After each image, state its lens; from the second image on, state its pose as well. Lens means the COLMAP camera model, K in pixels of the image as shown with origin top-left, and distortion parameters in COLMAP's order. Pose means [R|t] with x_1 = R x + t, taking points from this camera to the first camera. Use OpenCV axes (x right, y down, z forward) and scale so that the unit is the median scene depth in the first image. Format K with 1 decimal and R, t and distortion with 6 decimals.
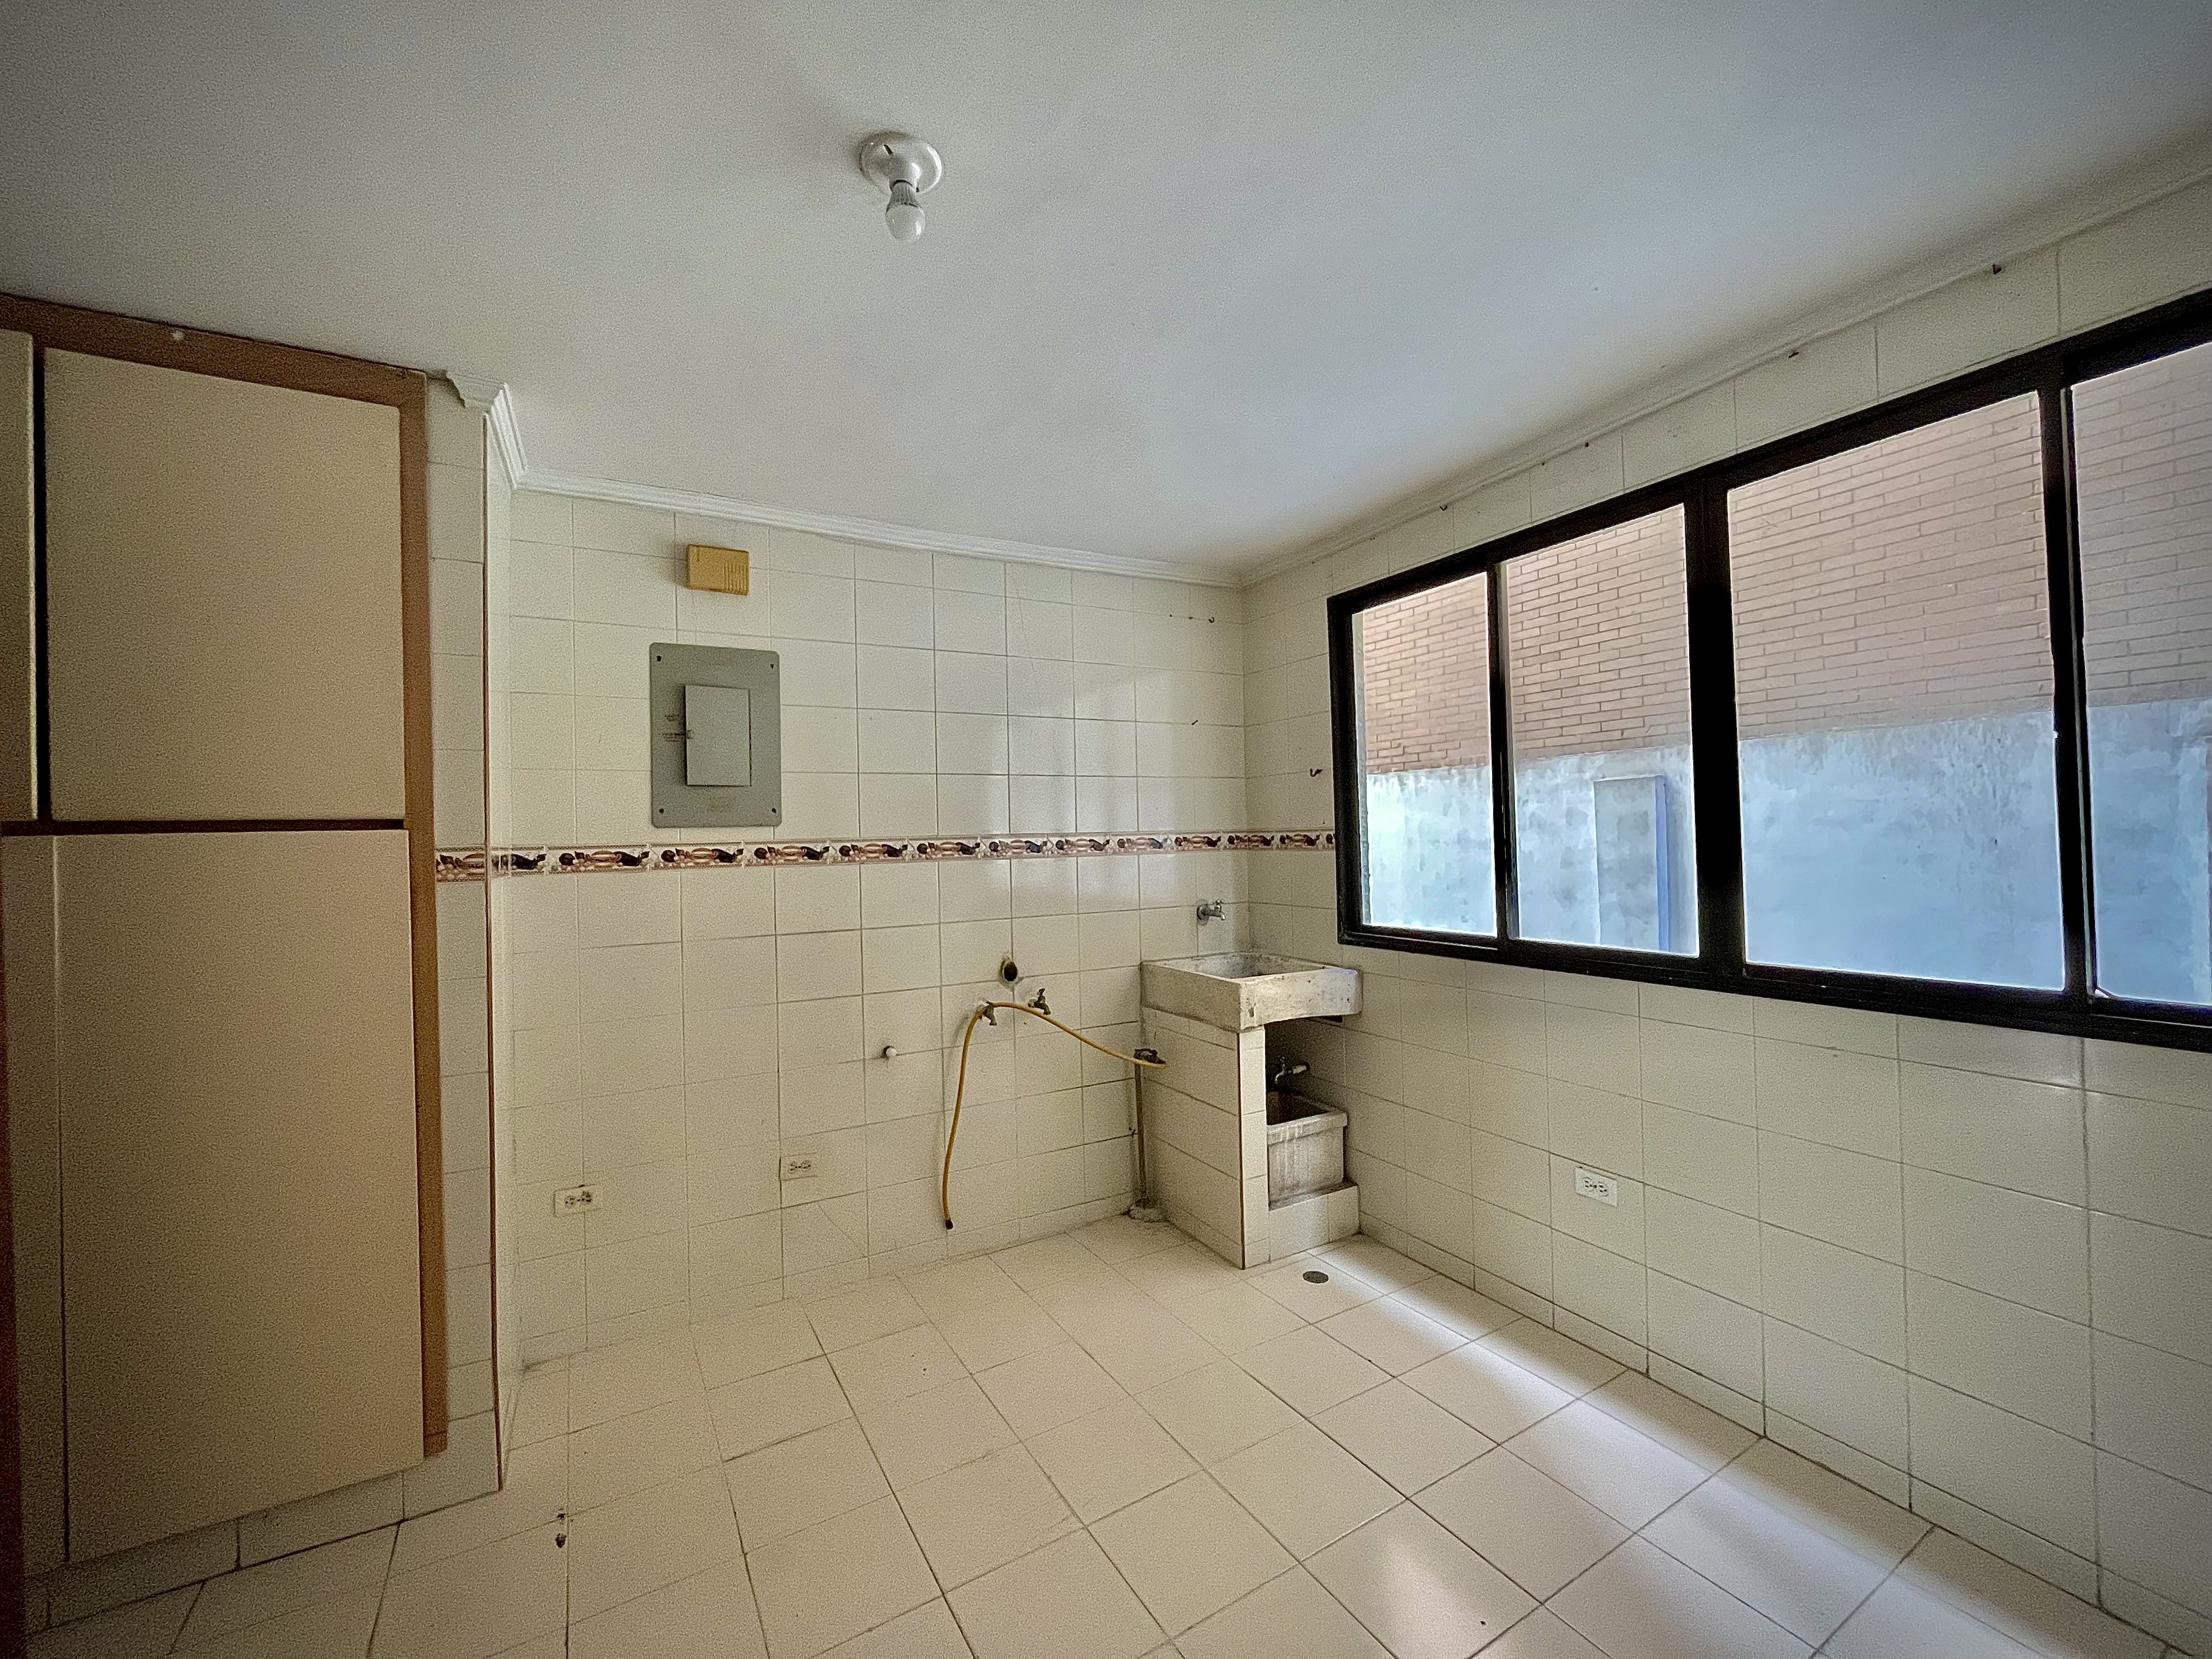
lens RADIAL K [[899.8, 0, 1105.5], [0, 899.8, 828.9], [0, 0, 1]] dist [-0.004102, 0.000337]
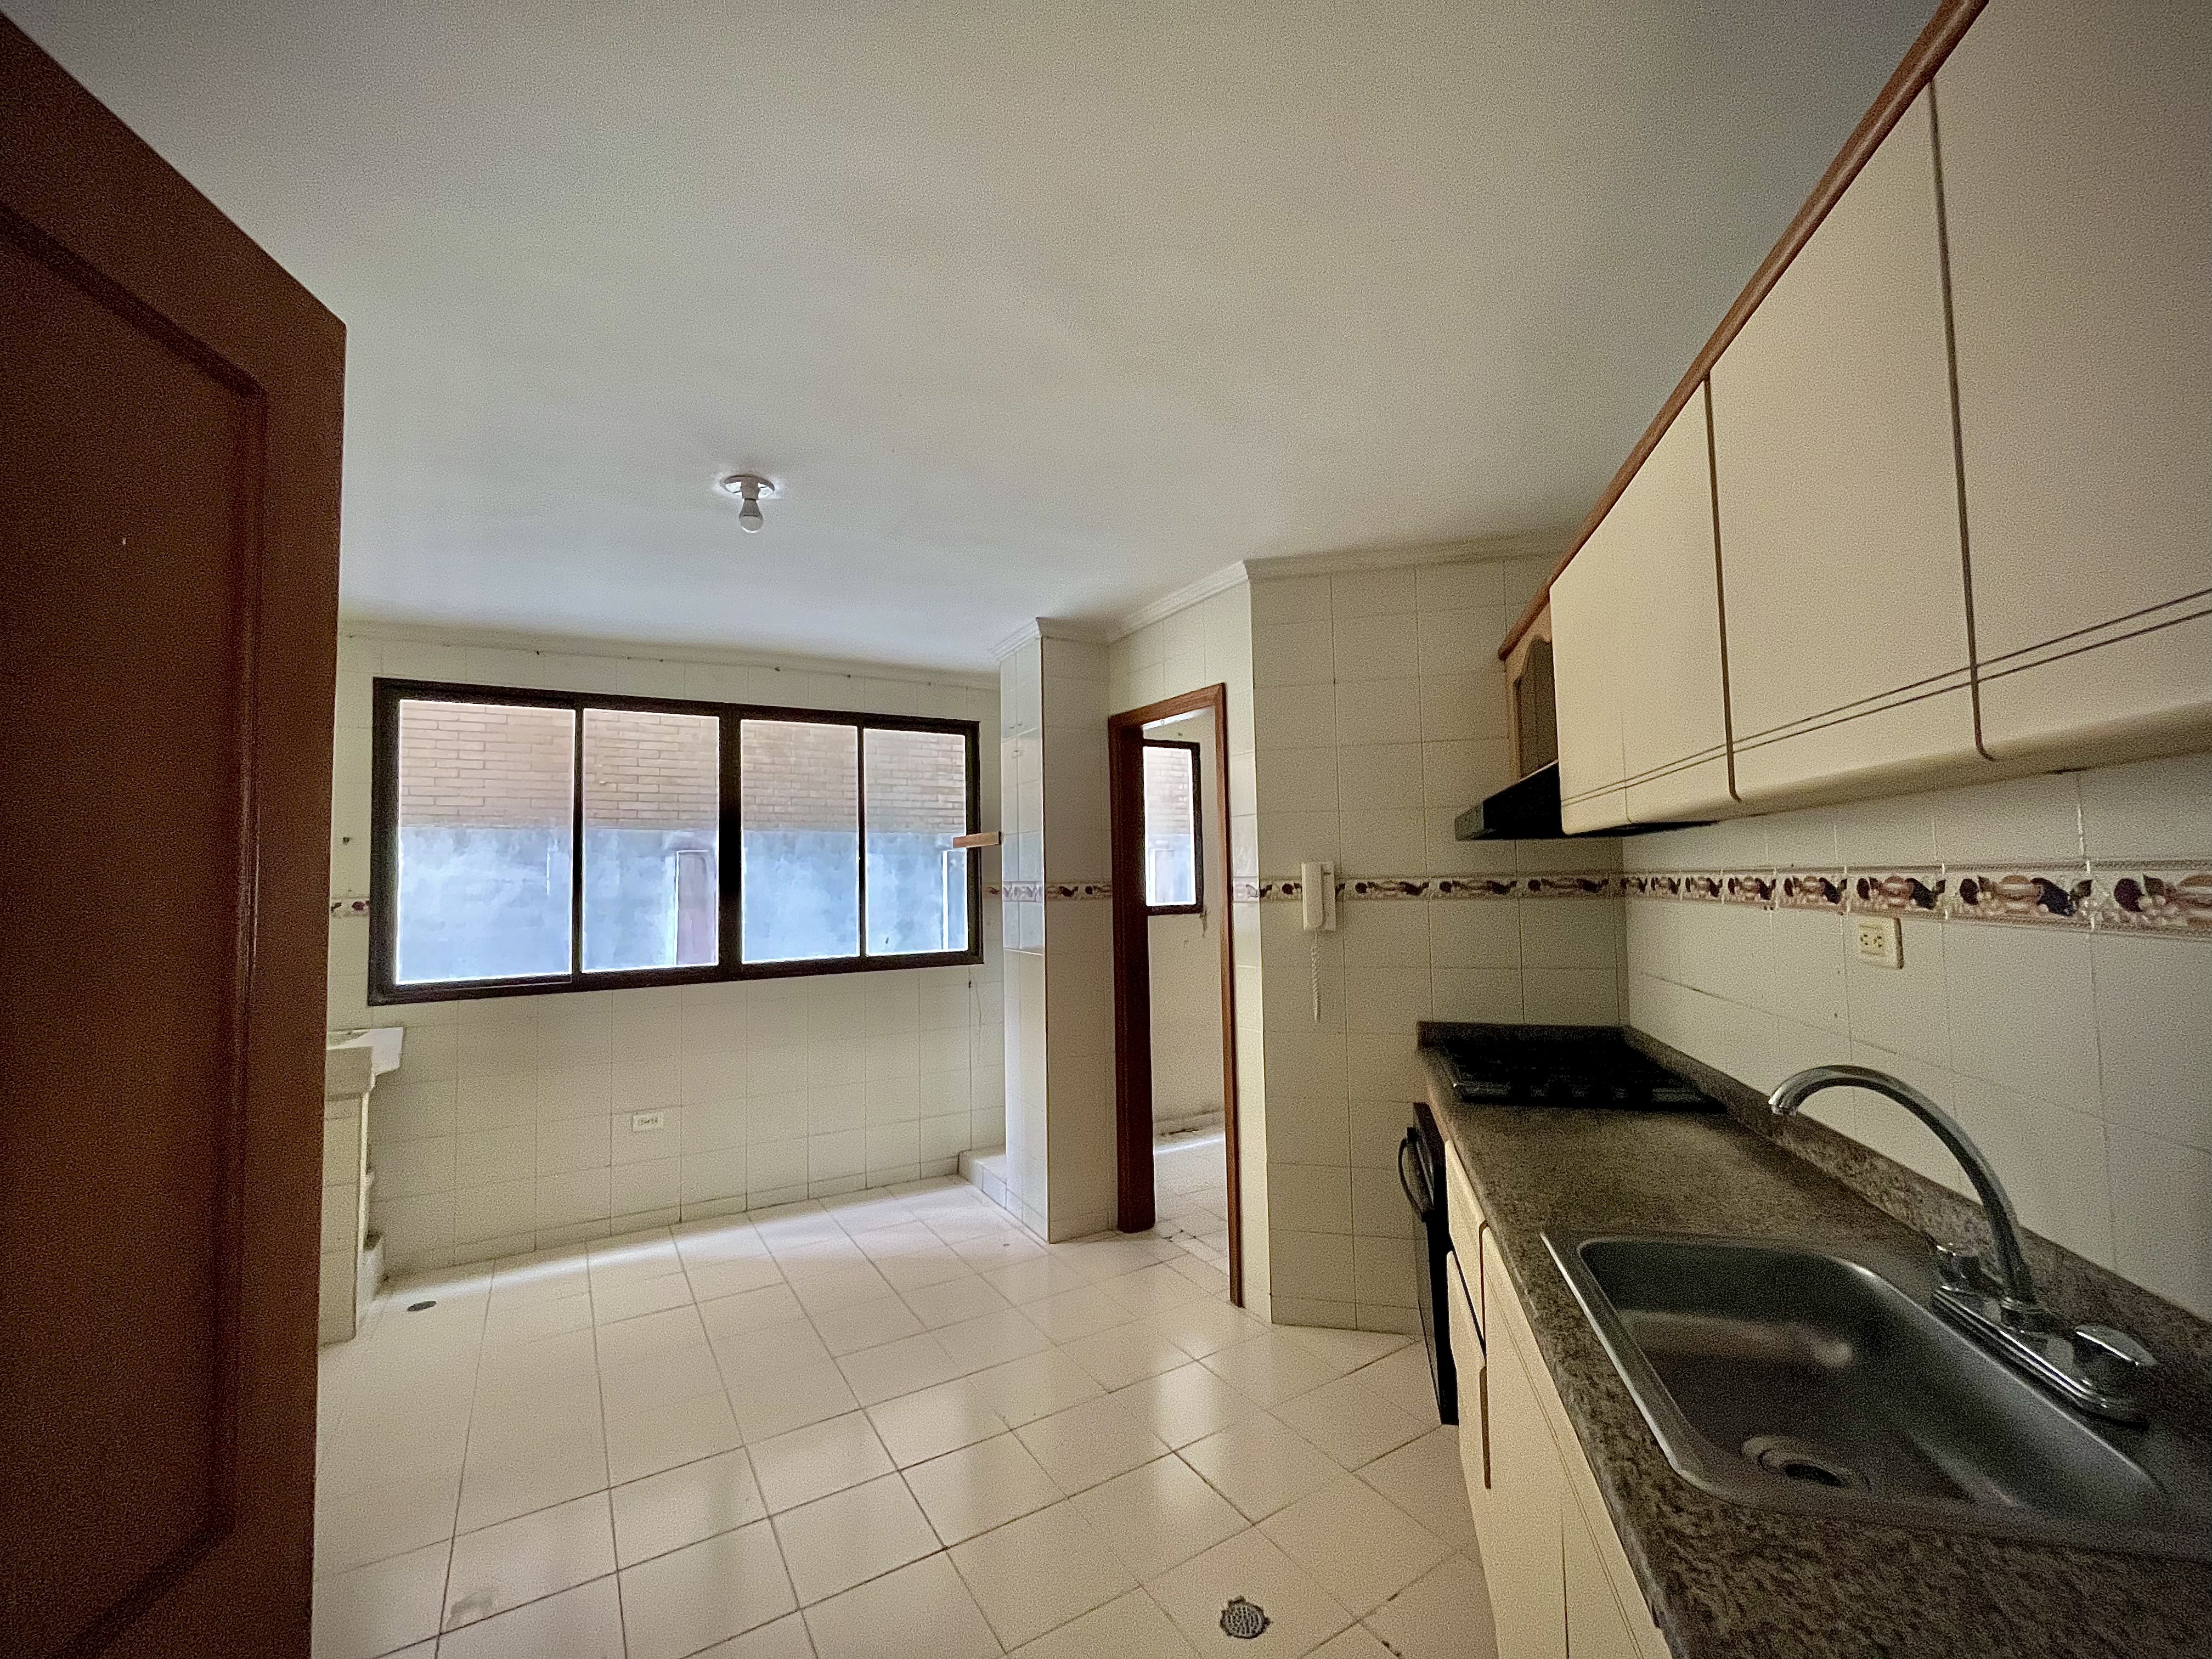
lens RADIAL K [[899.8, 0, 1105.5], [0, 899.8, 828.9], [0, 0, 1]] dist [-0.004102, 0.000337]
pose [[-0.016752, 0.082673, 0.996436, -0.979146], [0.010223, 0.996538, -0.082510, 0.020967], [-0.999807, 0.008804, -0.017539, 0.195545]]
